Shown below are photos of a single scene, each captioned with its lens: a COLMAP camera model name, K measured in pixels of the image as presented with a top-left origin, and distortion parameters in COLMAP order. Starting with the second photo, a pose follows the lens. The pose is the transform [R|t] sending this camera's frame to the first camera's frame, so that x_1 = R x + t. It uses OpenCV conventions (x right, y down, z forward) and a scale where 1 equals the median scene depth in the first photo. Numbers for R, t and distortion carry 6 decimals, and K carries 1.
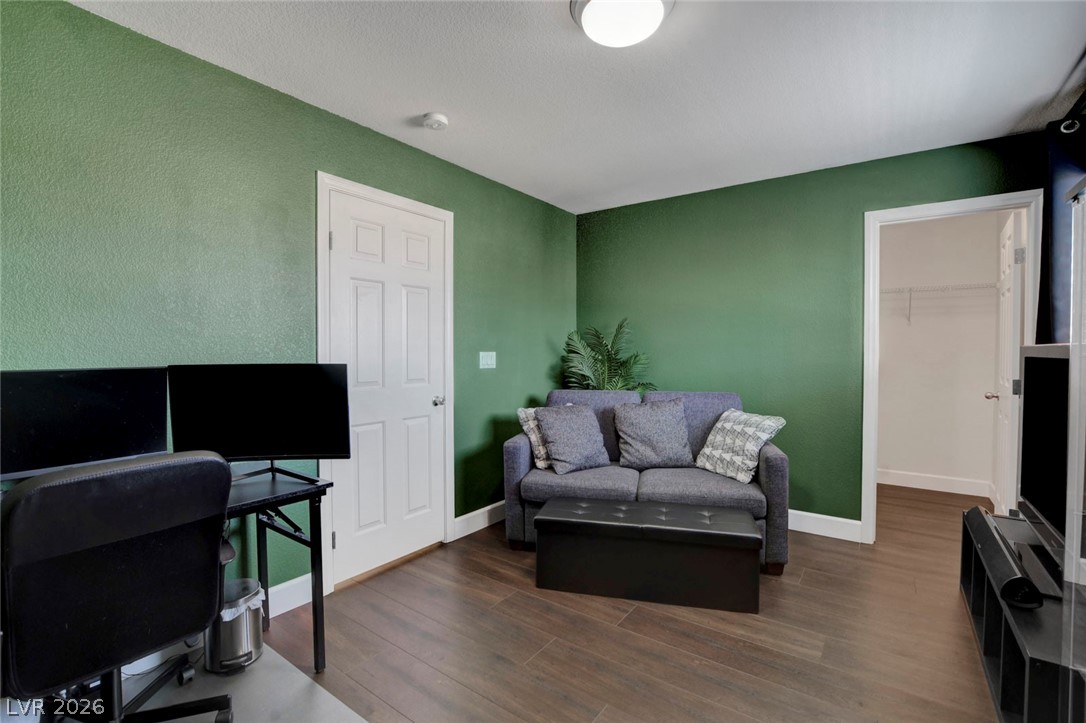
lens RADIAL K [[489.1, 0, 541.2], [0, 489.1, 361.3], [0, 0, 1]] dist [-0.029562, 0.001617]
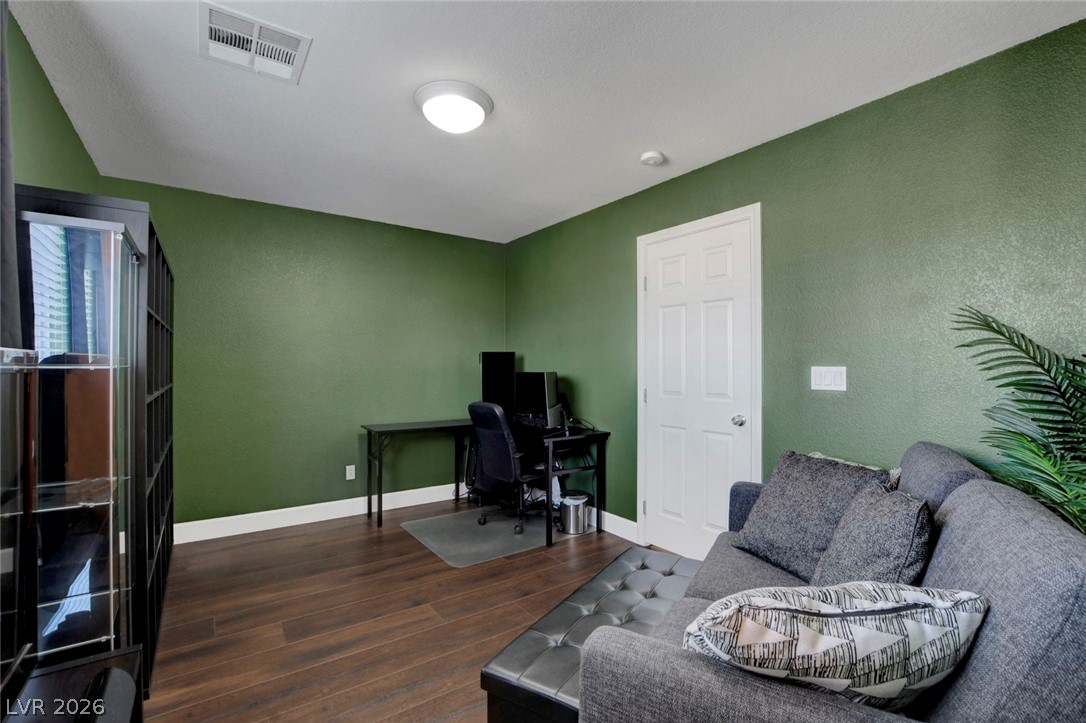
lens RADIAL K [[489.1, 0, 542.0], [0, 489.1, 361.4], [0, 0, 1]] dist [-0.029562, 0.001617]
pose [[-0.314864, -0.000892, -0.949136, 0.769220], [-0.011750, 0.999927, 0.002958, -0.027291], [0.949064, 0.012084, -0.314851, 0.945237]]
